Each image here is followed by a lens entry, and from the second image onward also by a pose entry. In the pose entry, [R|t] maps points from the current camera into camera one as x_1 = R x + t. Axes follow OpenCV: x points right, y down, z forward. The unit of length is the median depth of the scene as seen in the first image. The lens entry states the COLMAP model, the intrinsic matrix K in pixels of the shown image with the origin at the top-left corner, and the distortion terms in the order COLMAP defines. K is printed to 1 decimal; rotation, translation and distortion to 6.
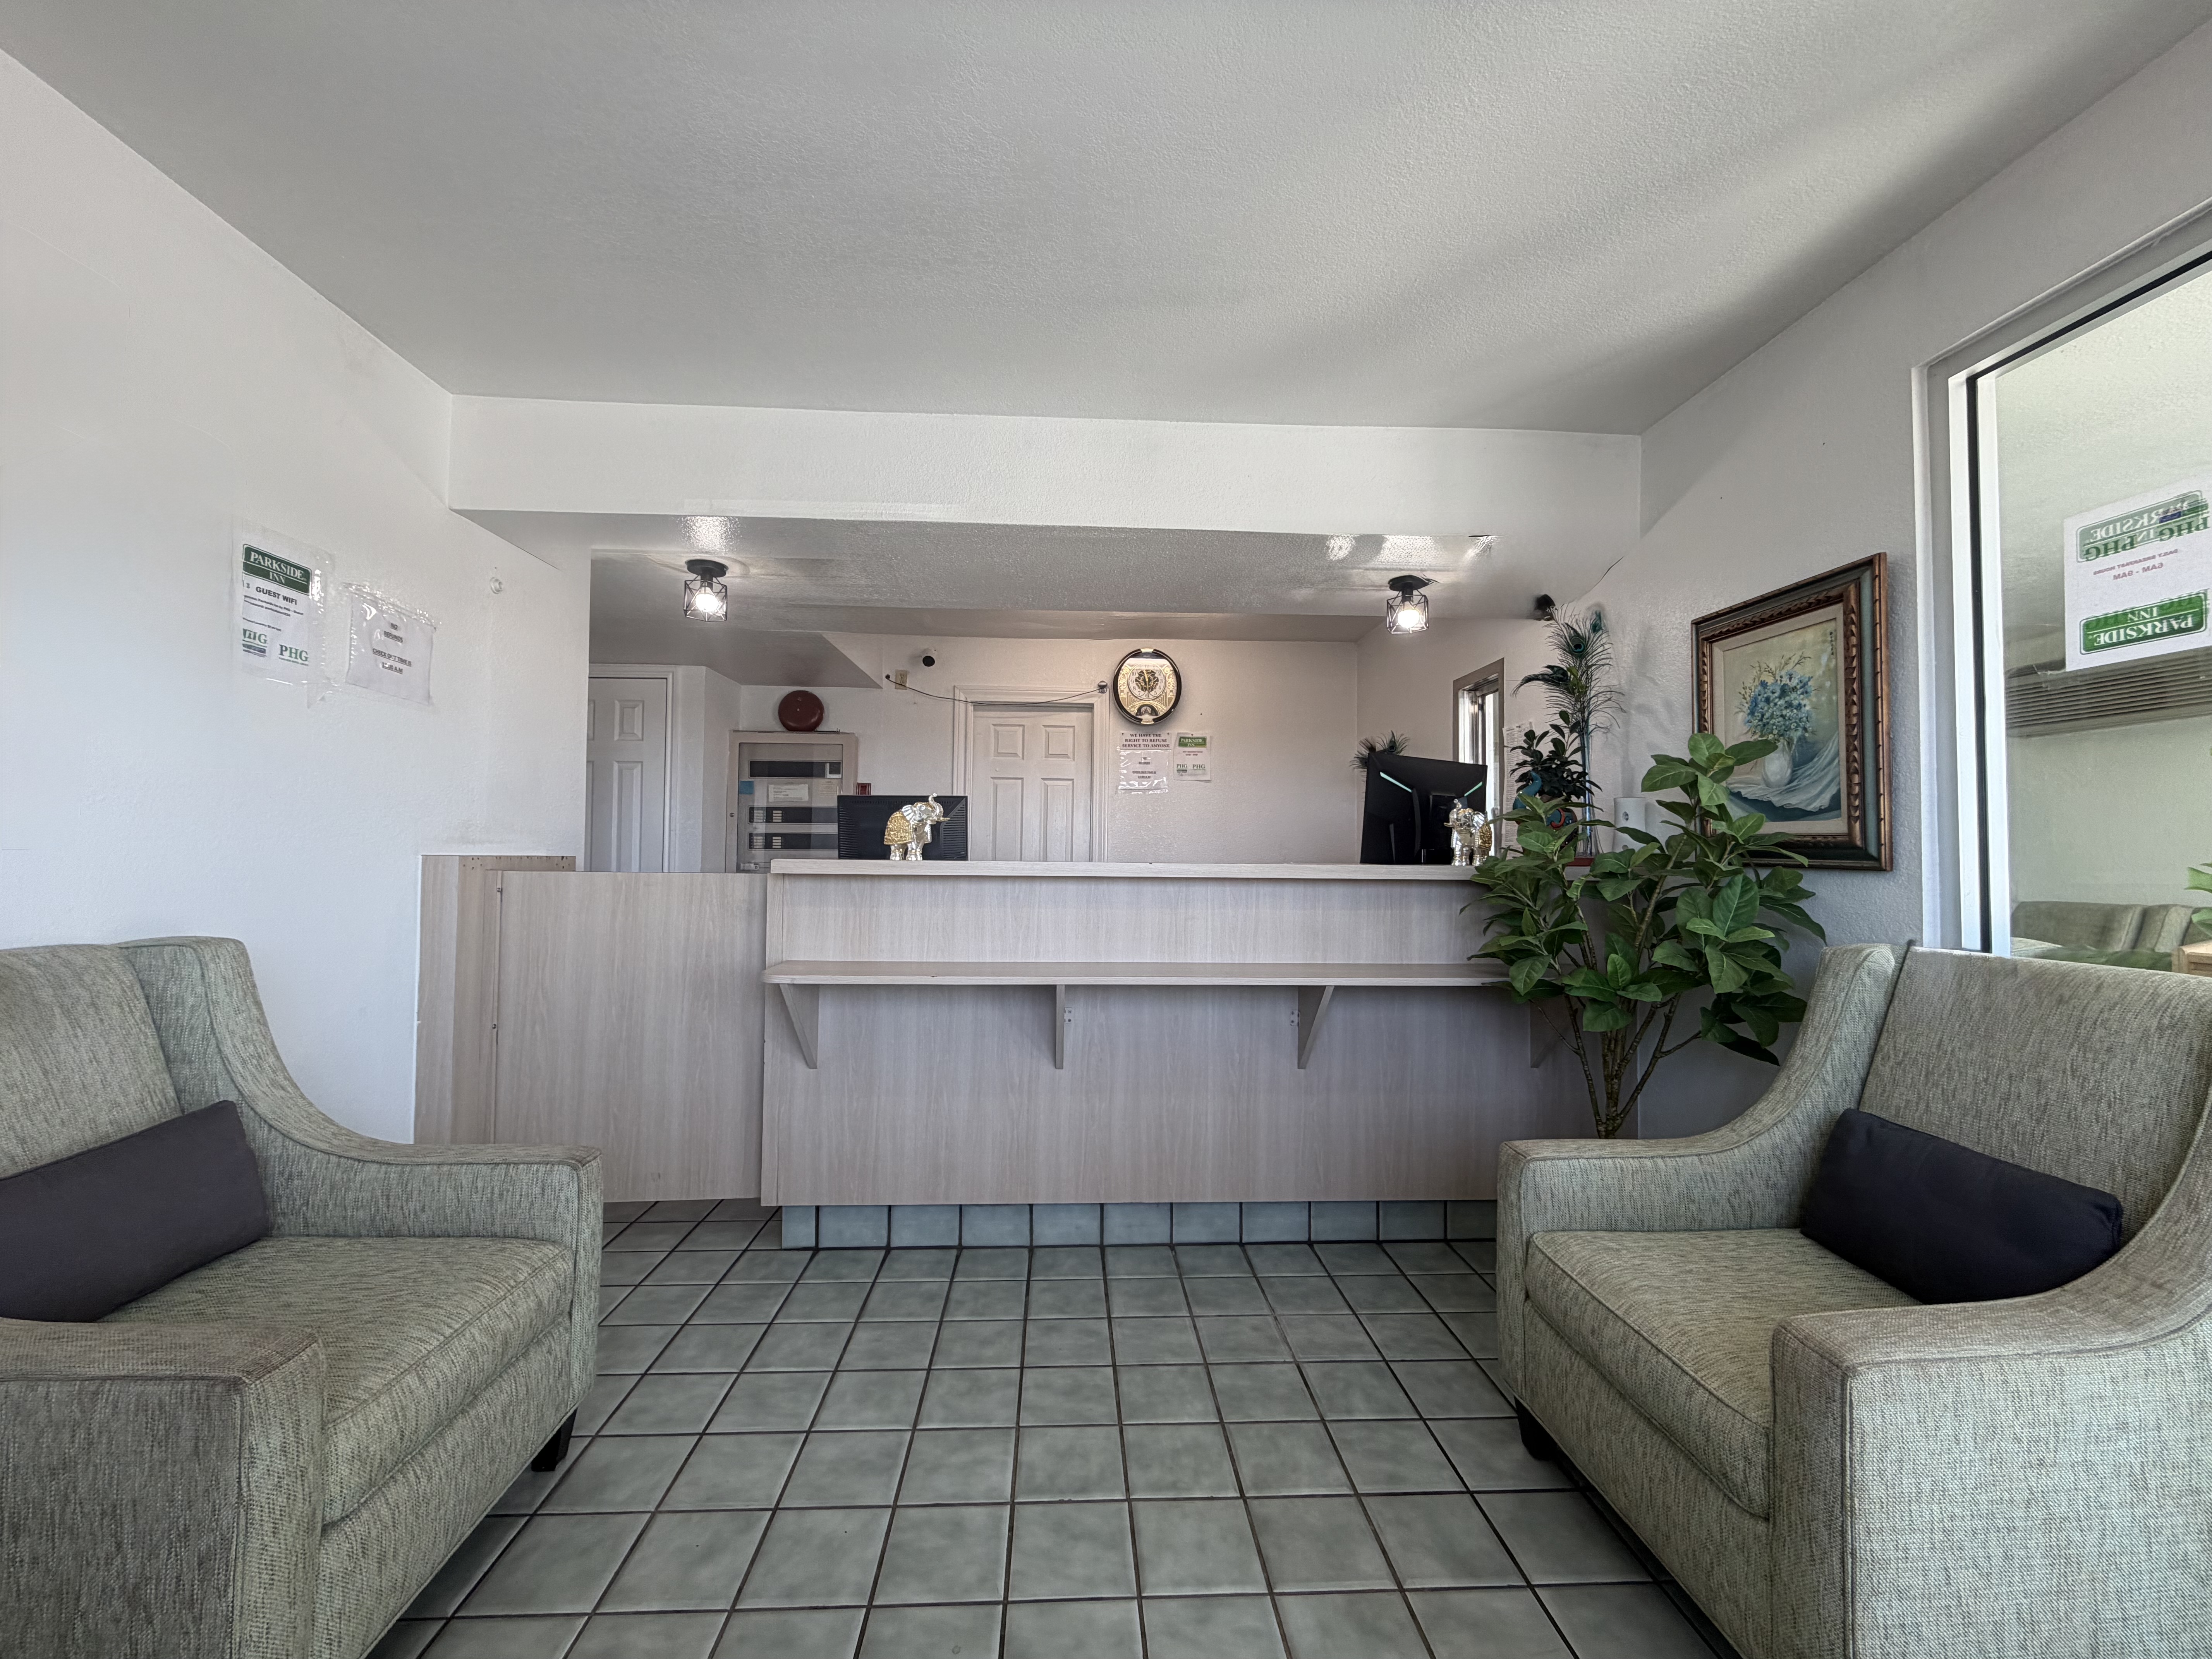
lens RADIAL K [[886.3, 0, 1101.5], [0, 886.3, 835.9], [0, 0, 1]] dist [0.000225, -0.000003]
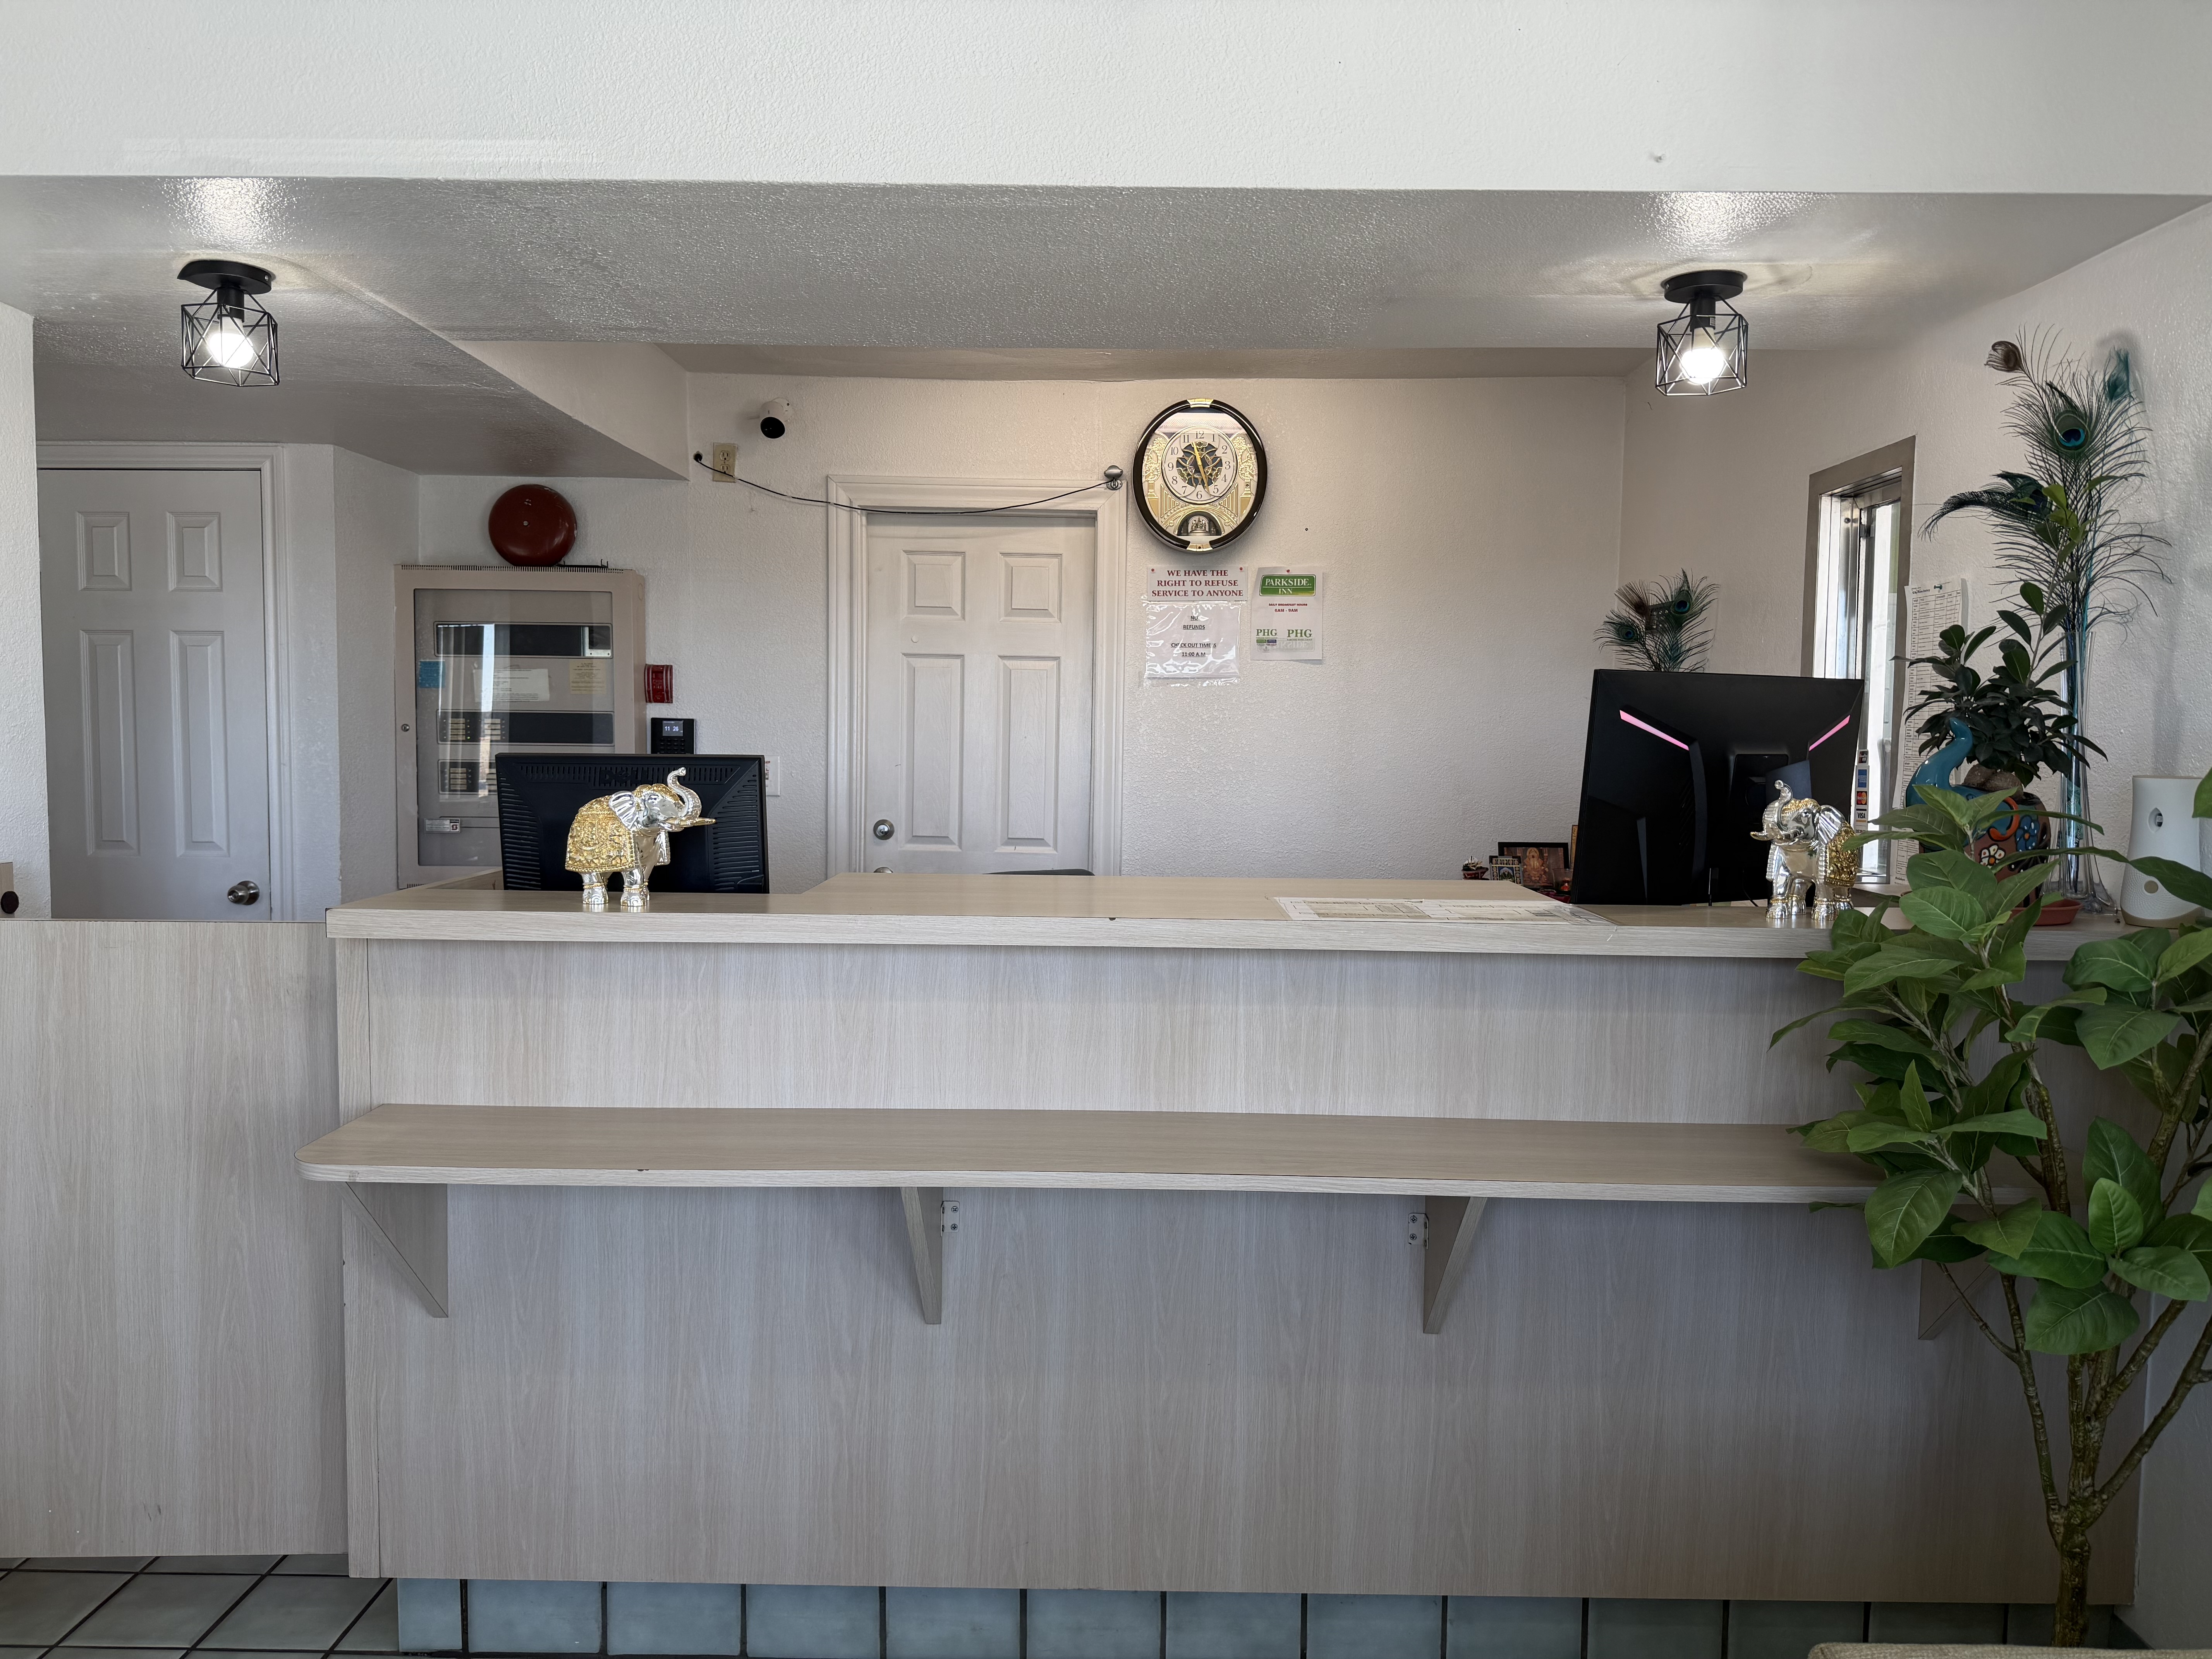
lens RADIAL K [[1567.1, 0, 1106.0], [0, 1567.1, 829.5], [0, 0, 1]] dist [0.045096, -0.063825]
pose [[0.998494, 0.007570, -0.054335, 0.088329], [-0.002730, 0.996063, 0.088608, -0.083843], [0.054791, -0.088326, 0.994584, 0.149092]]
